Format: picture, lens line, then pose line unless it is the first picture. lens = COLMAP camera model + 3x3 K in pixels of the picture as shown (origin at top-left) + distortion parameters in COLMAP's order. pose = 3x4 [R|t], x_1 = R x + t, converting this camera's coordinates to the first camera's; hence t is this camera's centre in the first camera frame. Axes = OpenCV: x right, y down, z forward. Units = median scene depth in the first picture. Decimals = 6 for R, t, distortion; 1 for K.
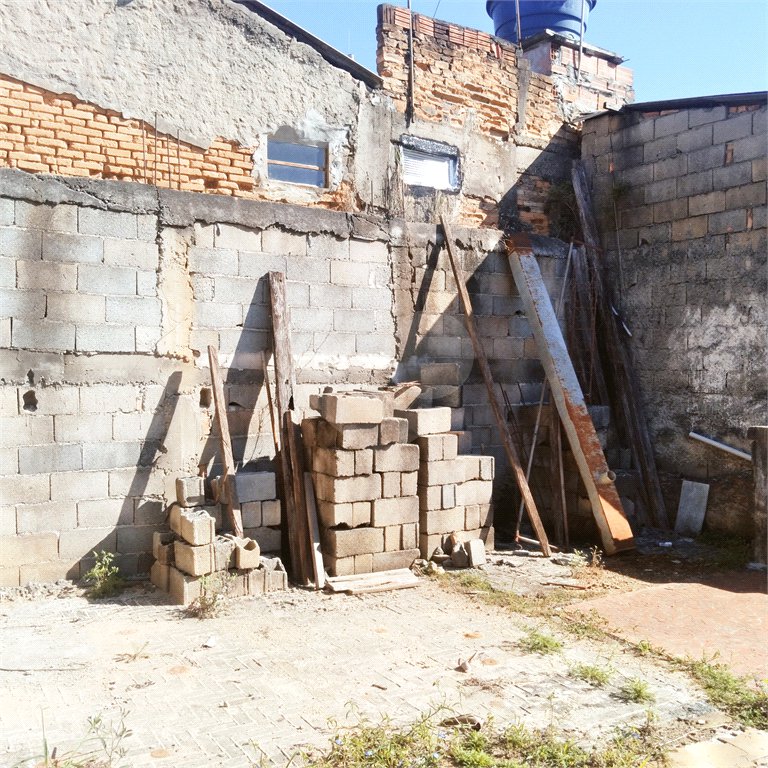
lens RADIAL K [[804.7, 0, 384.1], [0, 804.7, 397.1], [0, 0, 1]] dist [0.113097, -0.262767]
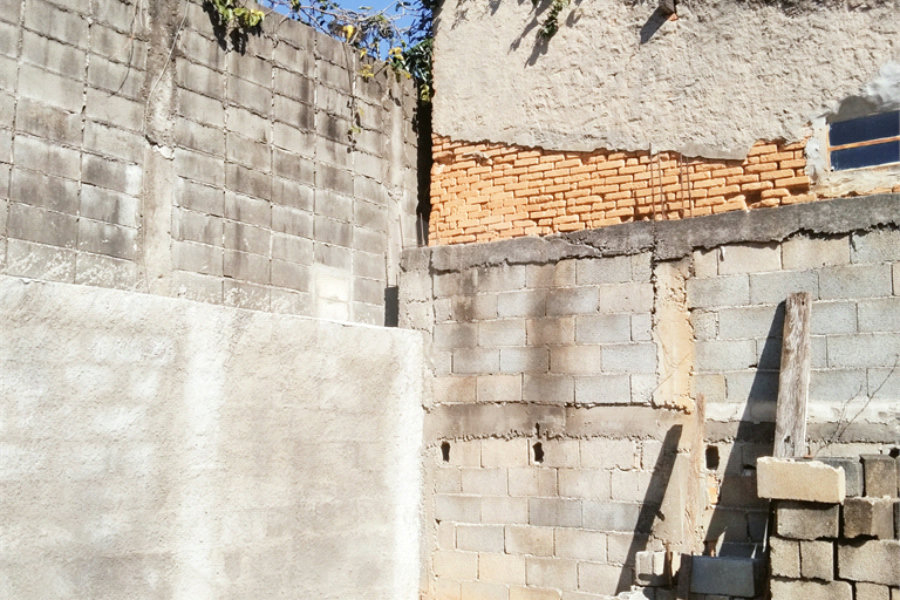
lens RADIAL K [[939.6, 0, 451.5], [0, 939.6, 313.2], [0, 0, 1]] dist [0.146195, -0.390433]
pose [[0.408358, -0.107315, -0.906492, 0.411299], [-0.033528, 0.990632, -0.132380, -0.005679], [0.912206, 0.084451, 0.400935, 0.267001]]
